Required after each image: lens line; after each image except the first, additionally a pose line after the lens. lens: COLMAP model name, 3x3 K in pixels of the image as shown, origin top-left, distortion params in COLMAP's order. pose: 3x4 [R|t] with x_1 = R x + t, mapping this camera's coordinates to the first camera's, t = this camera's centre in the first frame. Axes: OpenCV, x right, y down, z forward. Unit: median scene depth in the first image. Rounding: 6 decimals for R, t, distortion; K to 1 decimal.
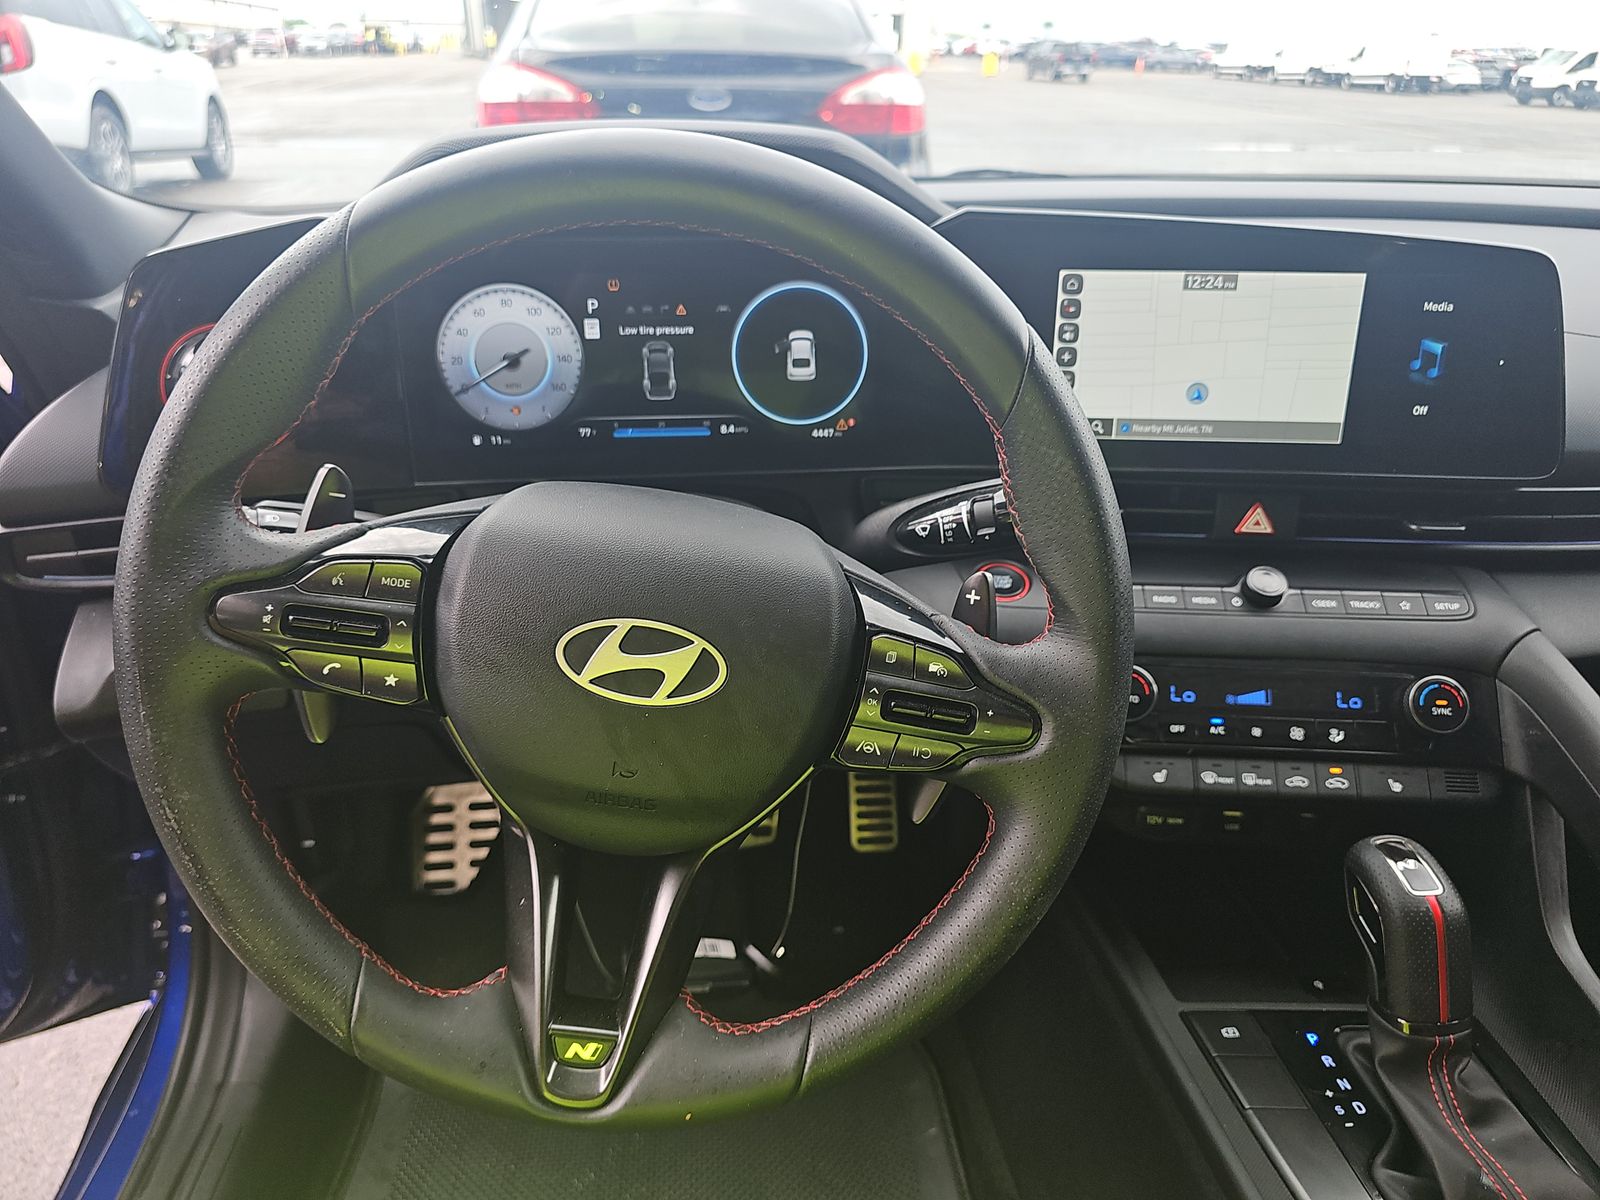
lens RADIAL K [[1061.3, 0, 800.0], [0, 1061.3, 600.0], [0, 0, 1]] dist [0.036857, -0.061373]
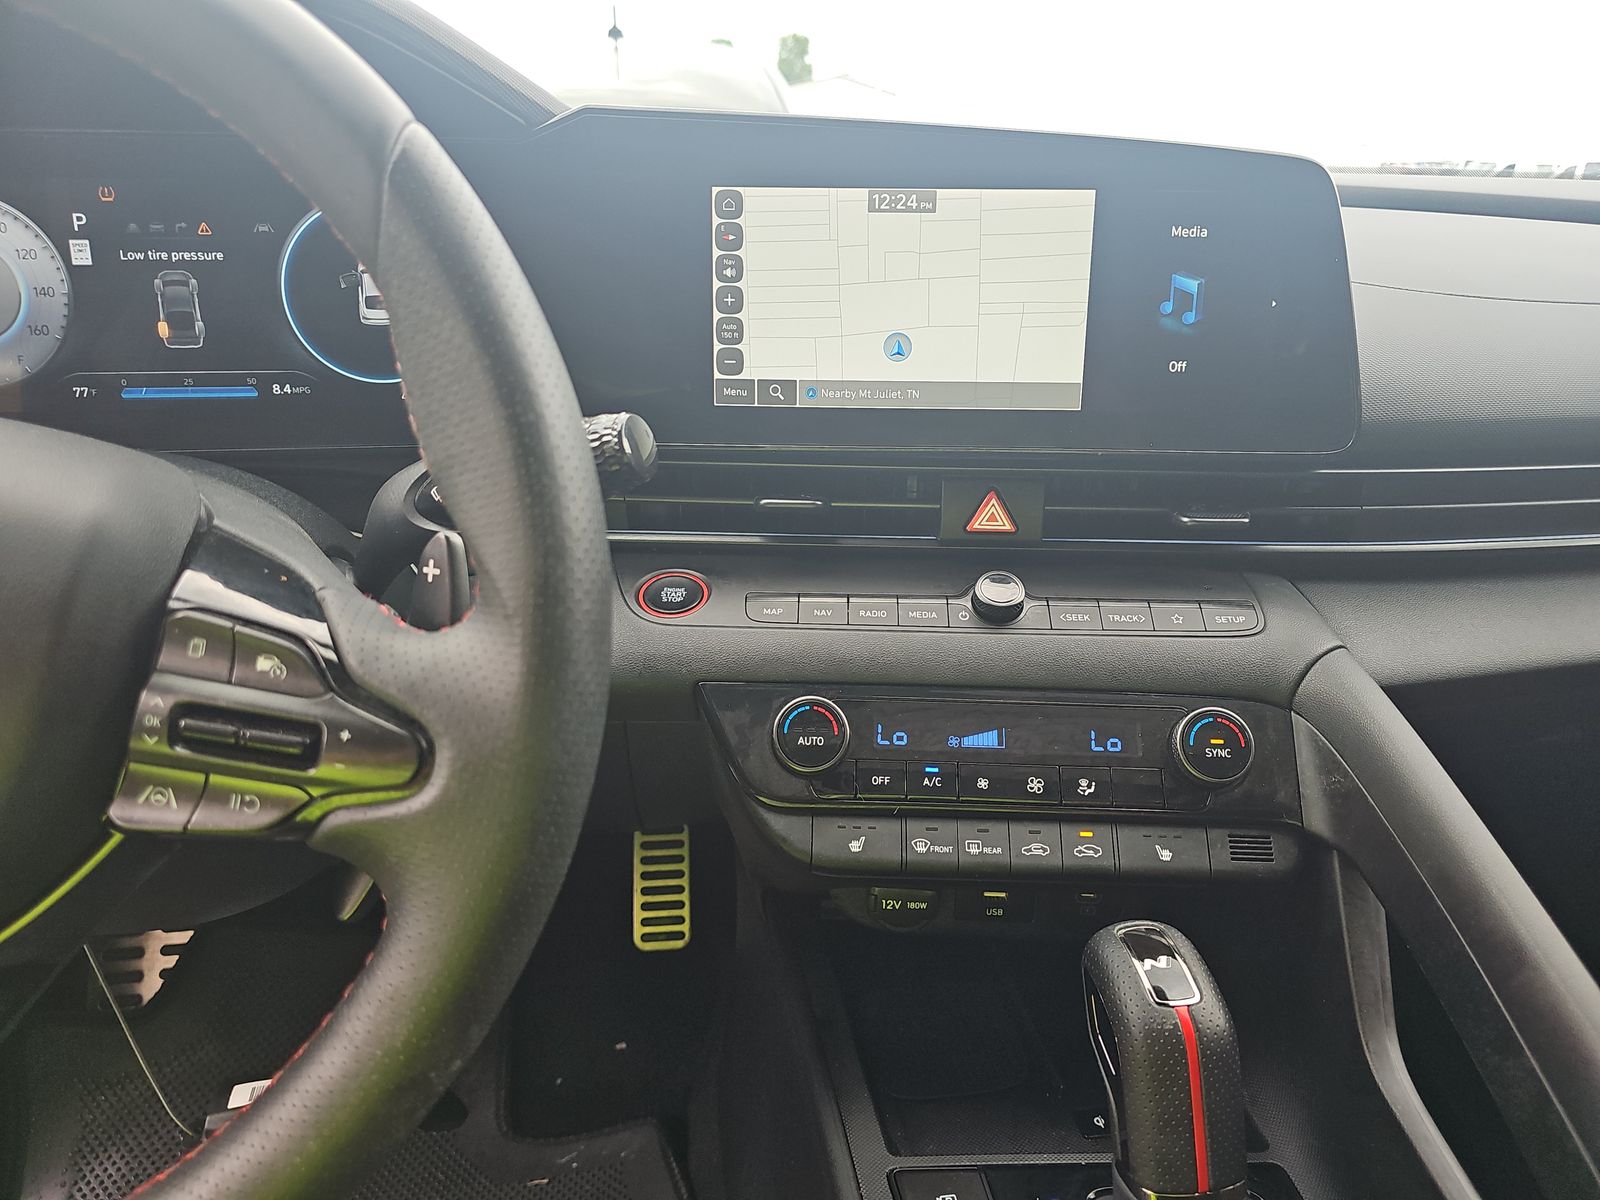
lens RADIAL K [[1073.8, 0, 800.0], [0, 1073.8, 600.0], [0, 0, 1]] dist [0.064927, -0.120266]
pose [[0.998999, -0.006185, 0.044301, 0.266698], [0.009580, 0.996998, -0.076837, 0.051264], [-0.043693, 0.077185, 0.996059, 0.232260]]
